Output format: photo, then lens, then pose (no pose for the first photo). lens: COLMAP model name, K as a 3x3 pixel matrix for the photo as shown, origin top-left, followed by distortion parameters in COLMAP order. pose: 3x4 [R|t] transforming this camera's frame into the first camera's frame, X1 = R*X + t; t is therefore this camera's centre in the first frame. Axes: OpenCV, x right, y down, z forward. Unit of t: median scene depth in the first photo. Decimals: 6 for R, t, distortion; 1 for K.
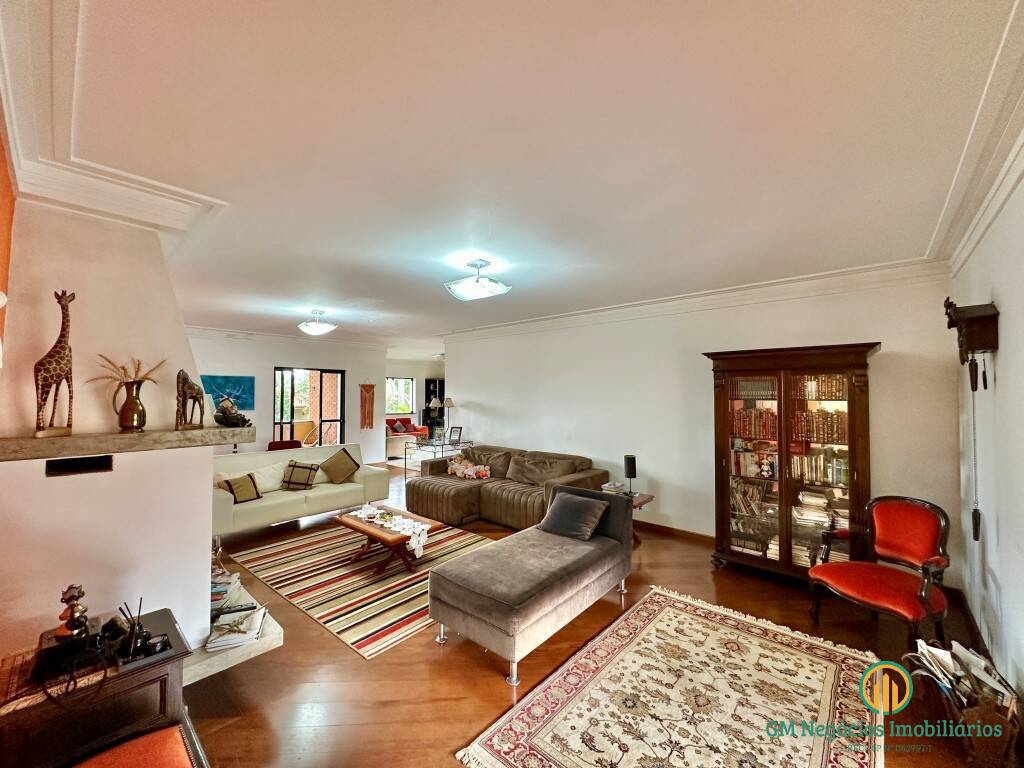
lens RADIAL K [[408.3, 0, 512.9], [0, 408.3, 383.9], [0, 0, 1]] dist [-0.004158, -0.000822]
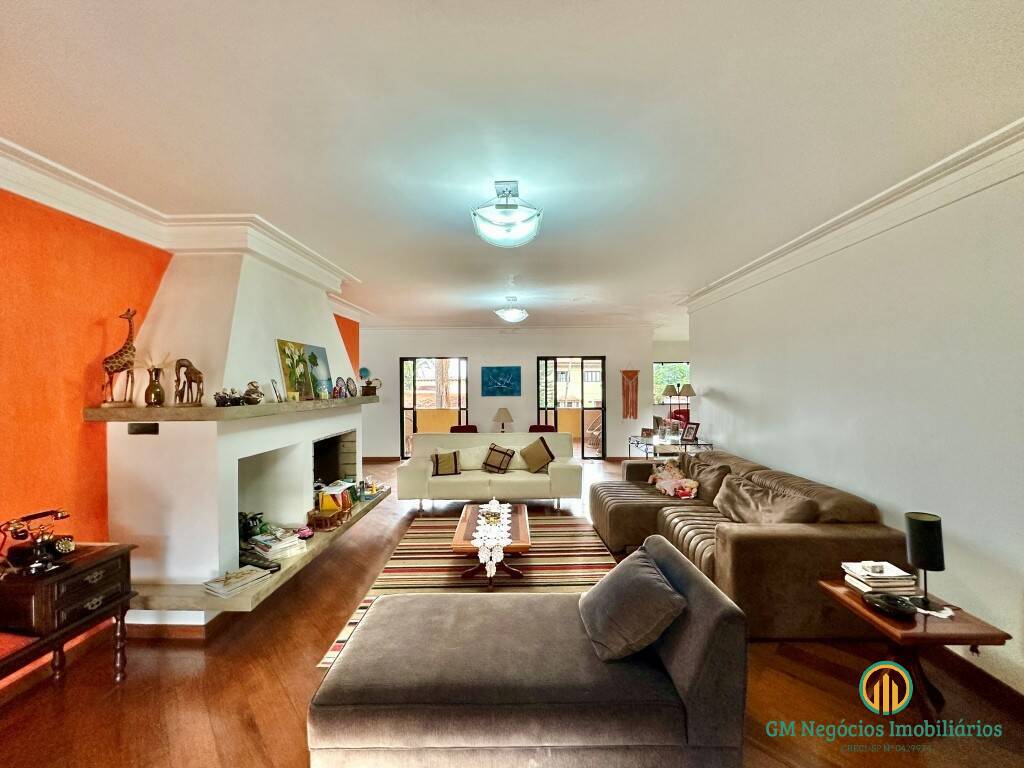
lens RADIAL K [[408.3, 0, 511.1], [0, 408.3, 384.5], [0, 0, 1]] dist [-0.004158, -0.000822]
pose [[0.646169, -0.004371, -0.763182, 0.302145], [0.026328, 0.999516, 0.016566, 0.018888], [0.762740, -0.030797, 0.645972, 0.366351]]
